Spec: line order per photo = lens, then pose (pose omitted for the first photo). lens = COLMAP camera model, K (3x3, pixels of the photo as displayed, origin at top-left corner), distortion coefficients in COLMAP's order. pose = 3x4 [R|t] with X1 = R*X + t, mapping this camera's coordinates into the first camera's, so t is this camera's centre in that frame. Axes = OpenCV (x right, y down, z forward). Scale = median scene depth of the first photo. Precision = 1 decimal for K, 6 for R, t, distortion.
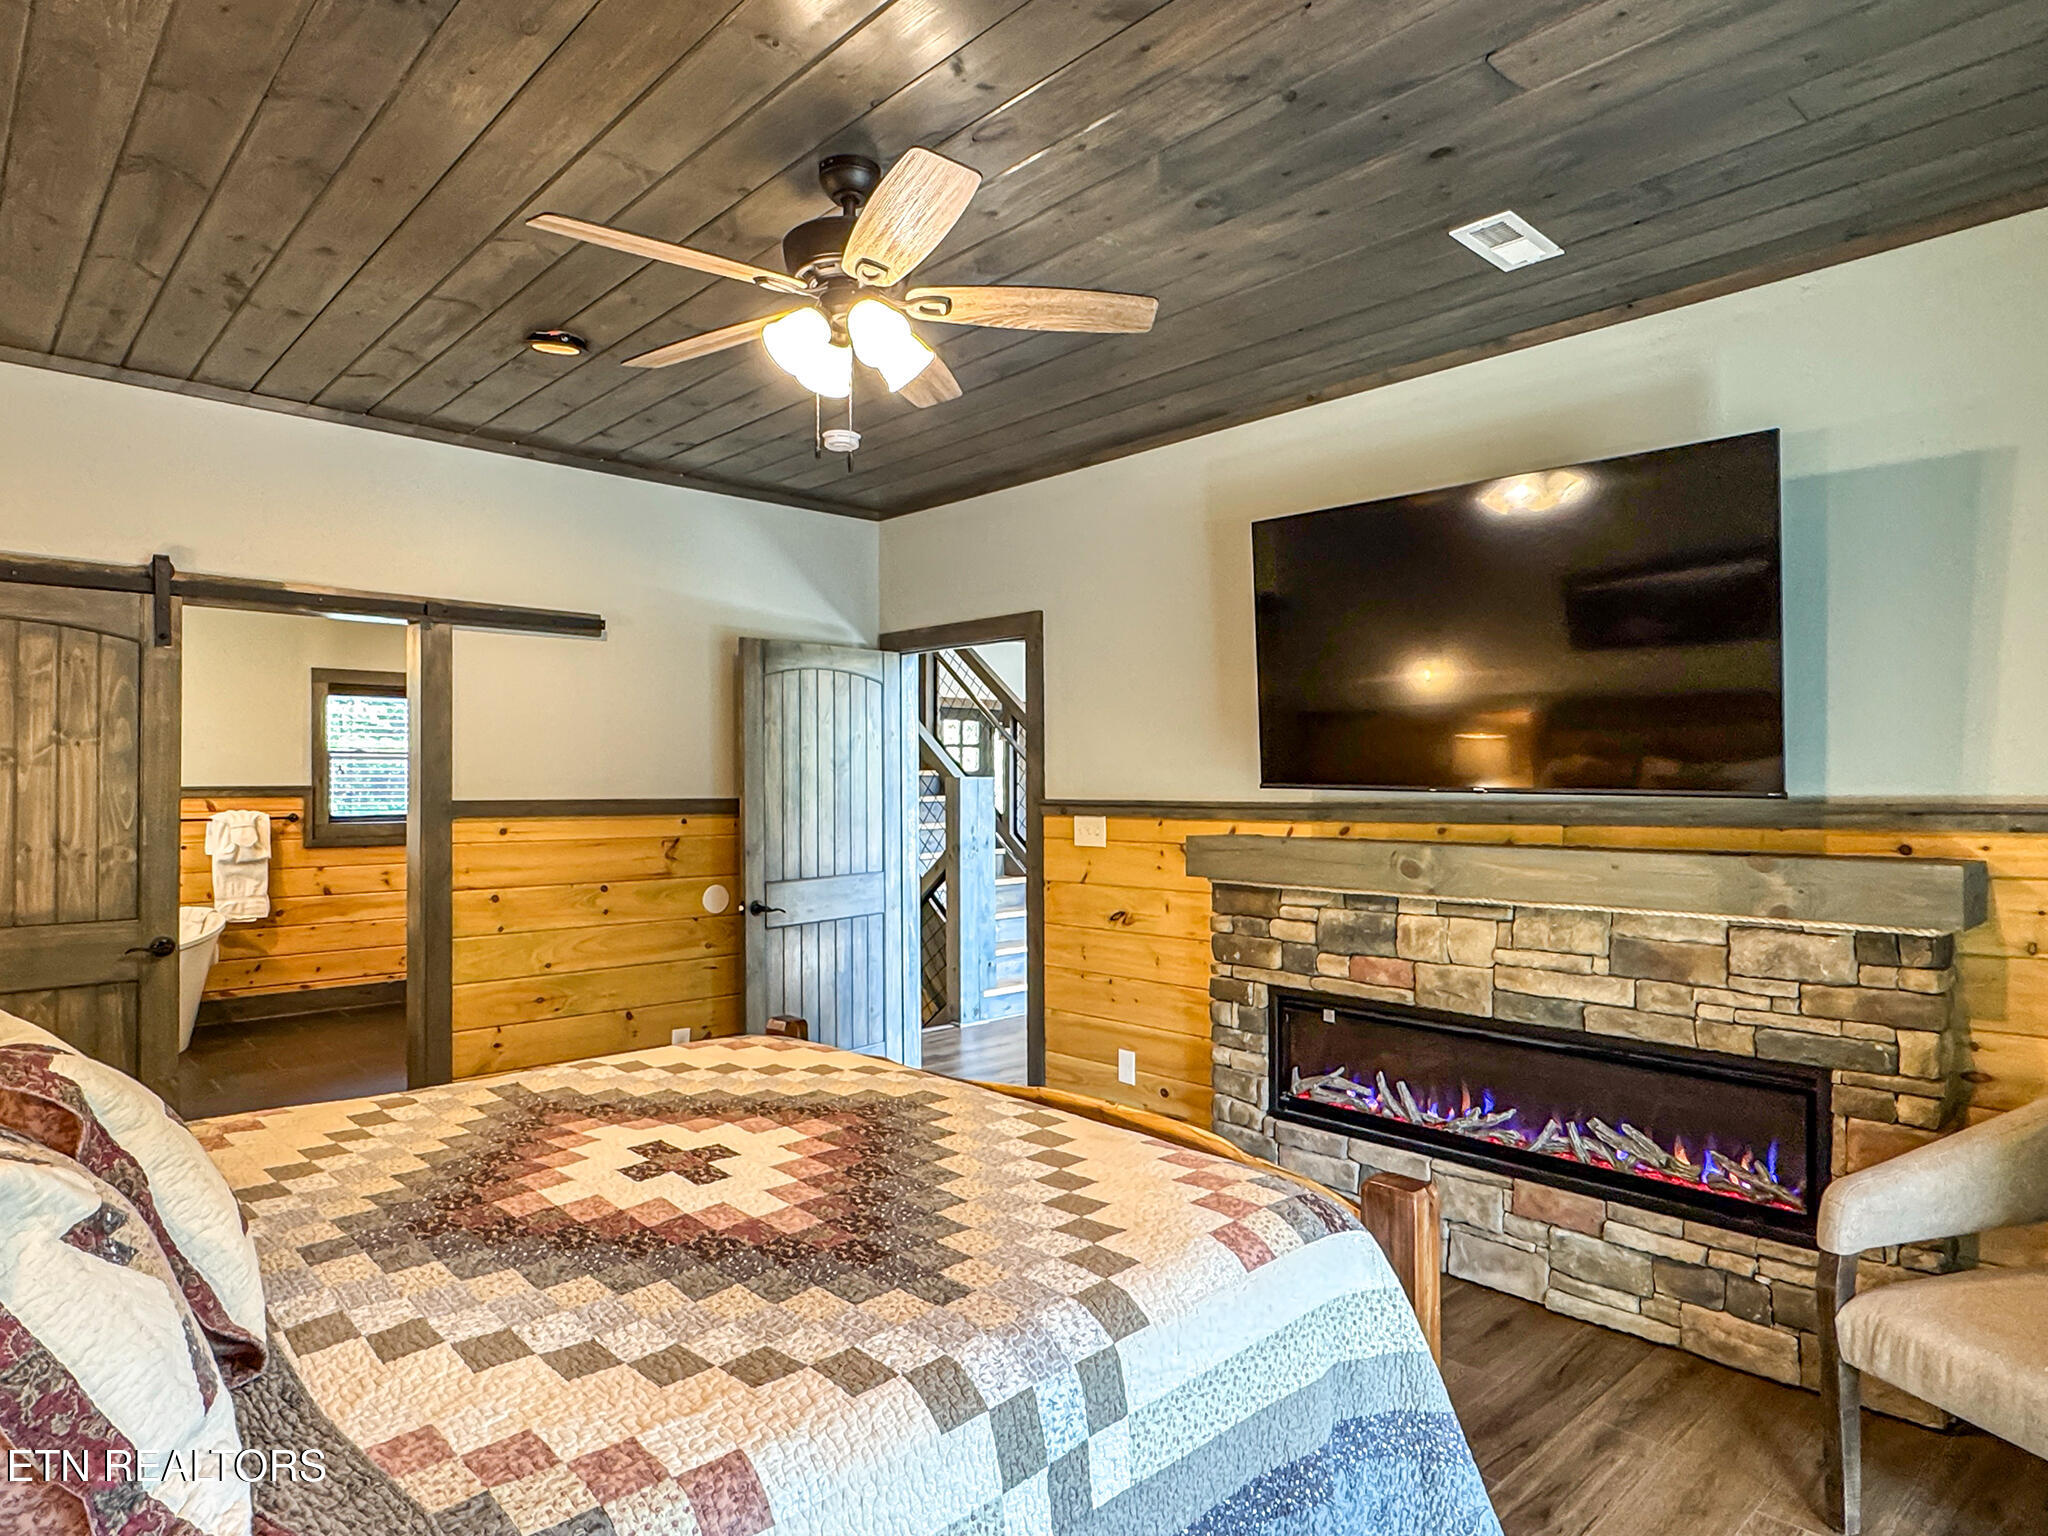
lens RADIAL K [[1216.4, 0, 1016.4], [0, 1216.4, 762.6], [0, 0, 1]] dist [0.001306, -0.000369]
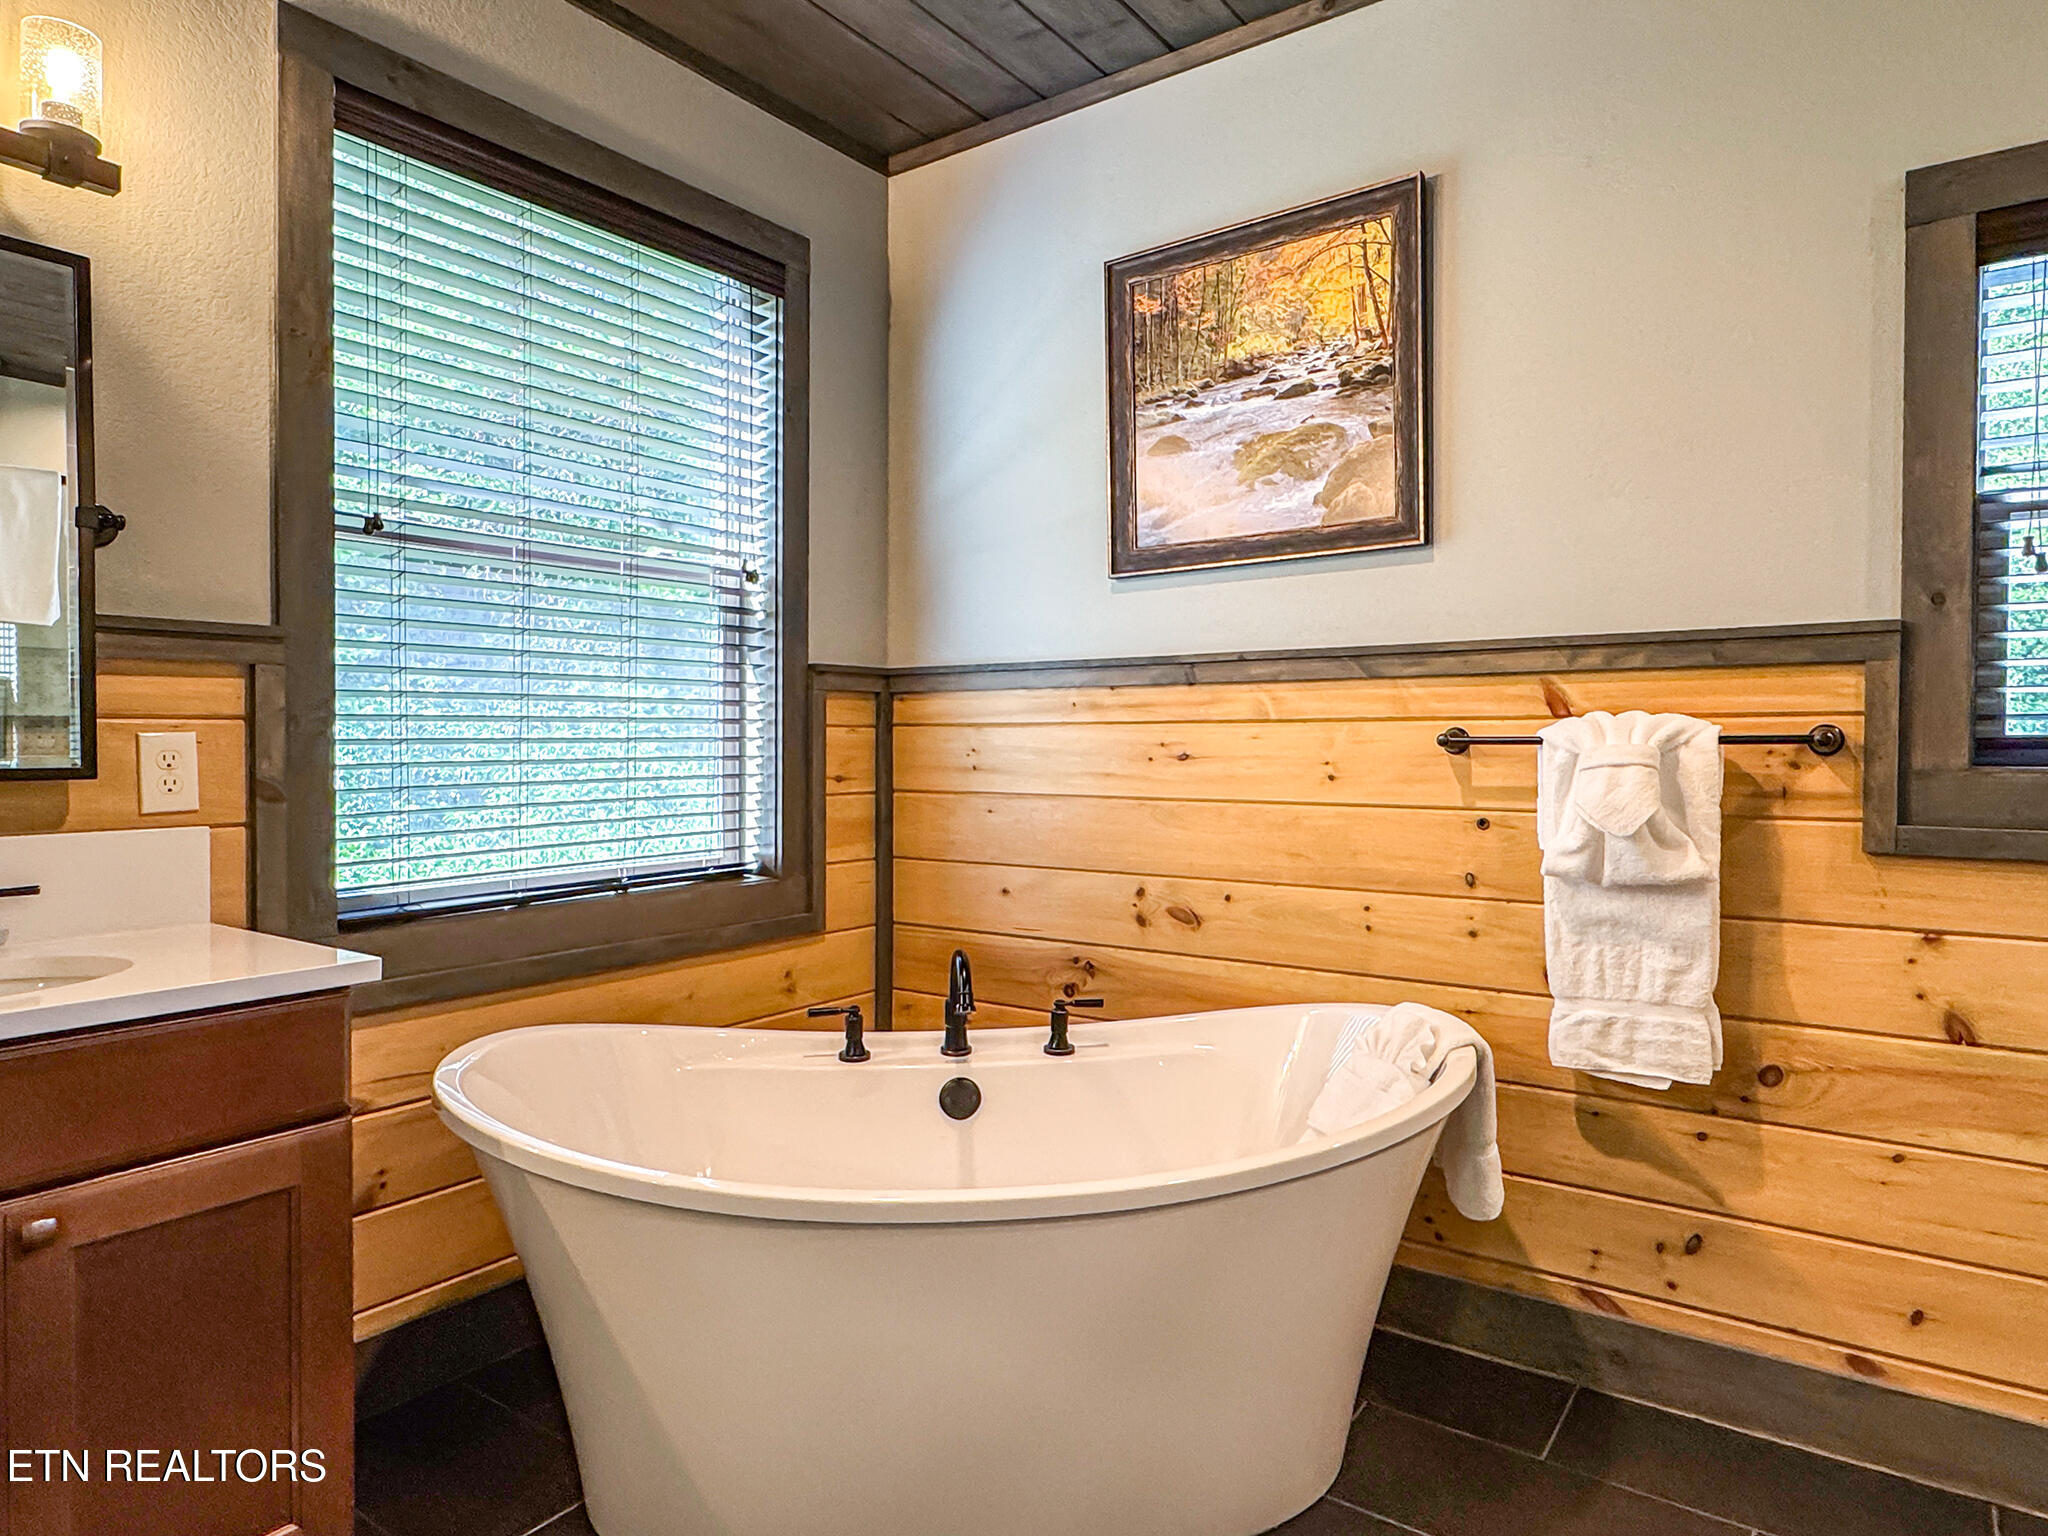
lens RADIAL K [[1216.4, 0, 1016.4], [0, 1216.4, 762.6], [0, 0, 1]] dist [0.001306, -0.000369]
pose [[0.206035, 0.018689, -0.978366, -0.365463], [0.010946, 0.999711, 0.021402, 0.042740], [0.978483, -0.015119, 0.205771, 0.771633]]
